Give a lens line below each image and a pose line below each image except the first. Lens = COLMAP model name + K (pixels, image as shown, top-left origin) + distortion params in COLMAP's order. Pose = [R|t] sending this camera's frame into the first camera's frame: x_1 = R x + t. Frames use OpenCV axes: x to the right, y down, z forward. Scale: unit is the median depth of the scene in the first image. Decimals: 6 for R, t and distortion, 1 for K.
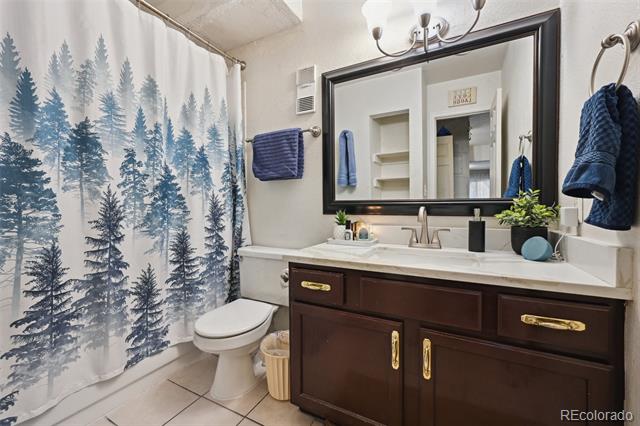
lens RADIAL K [[265.4, 0, 320.2], [0, 265.4, 213.9], [0, 0, 1]] dist [-0.001428, 0.001239]
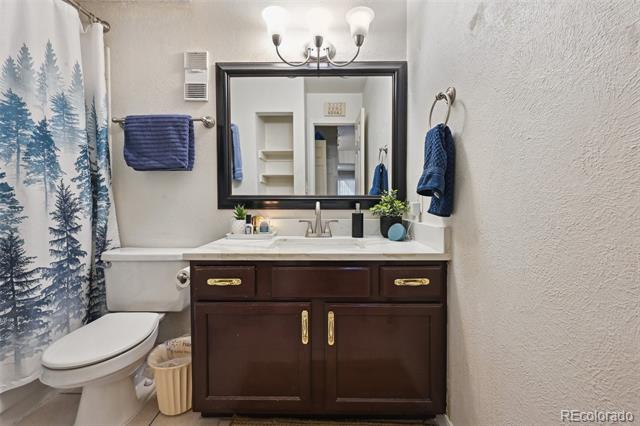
lens RADIAL K [[265.4, 0, 317.8], [0, 265.4, 209.4], [0, 0, 1]] dist [-0.001428, 0.001239]
pose [[0.887884, -0.009888, 0.459962, -0.120546], [0.008725, 0.999951, 0.004653, 0.000920], [-0.459985, -0.000118, 0.887927, -0.024557]]
